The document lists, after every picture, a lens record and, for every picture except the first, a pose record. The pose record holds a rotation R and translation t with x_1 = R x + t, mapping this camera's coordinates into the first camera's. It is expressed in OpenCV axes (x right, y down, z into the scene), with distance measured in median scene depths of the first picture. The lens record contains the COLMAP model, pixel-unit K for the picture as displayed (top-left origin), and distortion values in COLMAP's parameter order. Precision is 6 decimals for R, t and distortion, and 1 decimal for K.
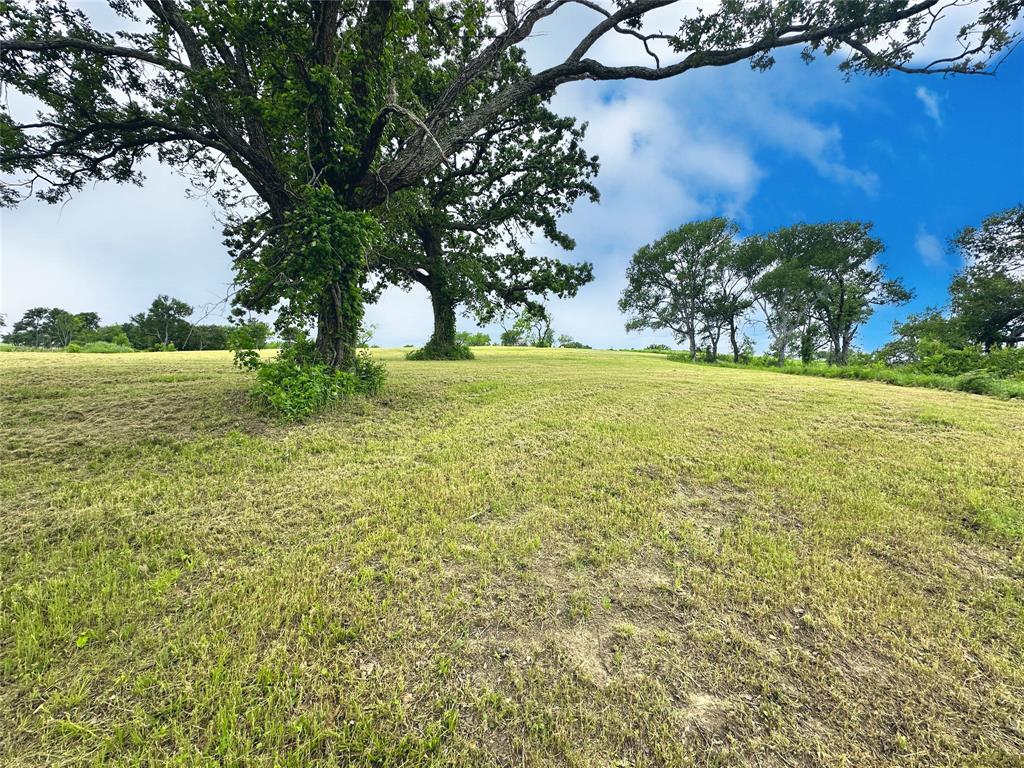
lens RADIAL K [[412.4, 0, 509.6], [0, 412.4, 386.3], [0, 0, 1]] dist [-0.002743, 0.000725]
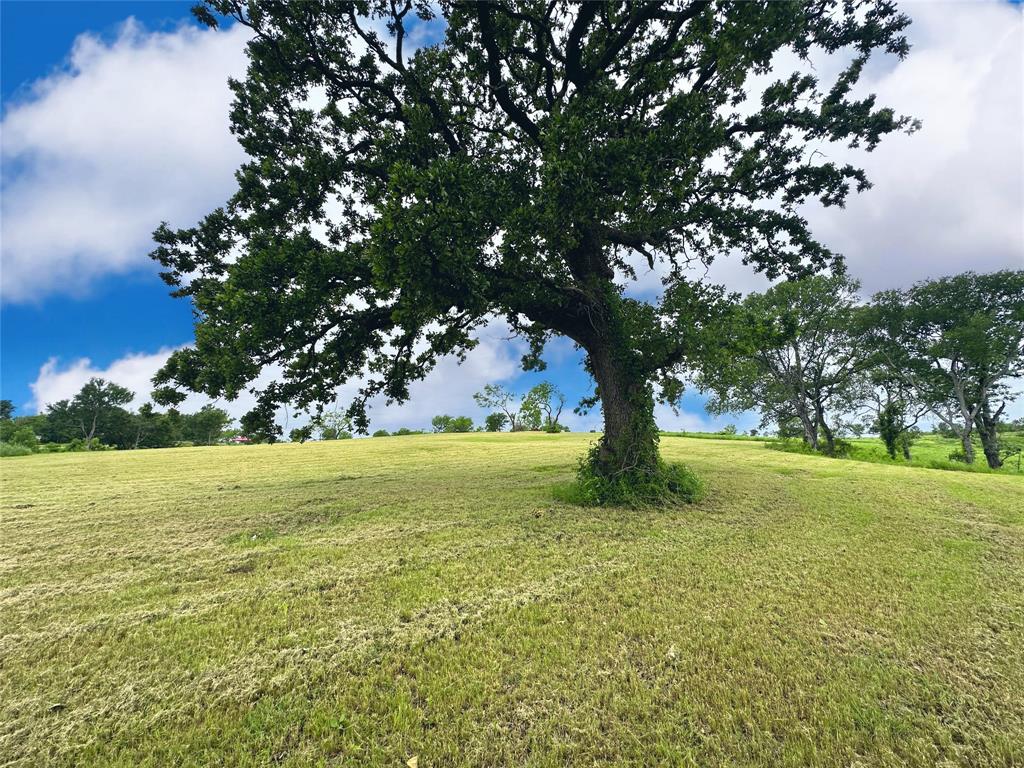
lens RADIAL K [[412.4, 0, 514.9], [0, 412.4, 384.6], [0, 0, 1]] dist [-0.002743, 0.000725]
pose [[0.996387, -0.011912, 0.084094, -0.152321], [0.028426, 0.979785, -0.198024, -0.044523], [-0.080035, 0.199699, 0.976583, 0.255037]]
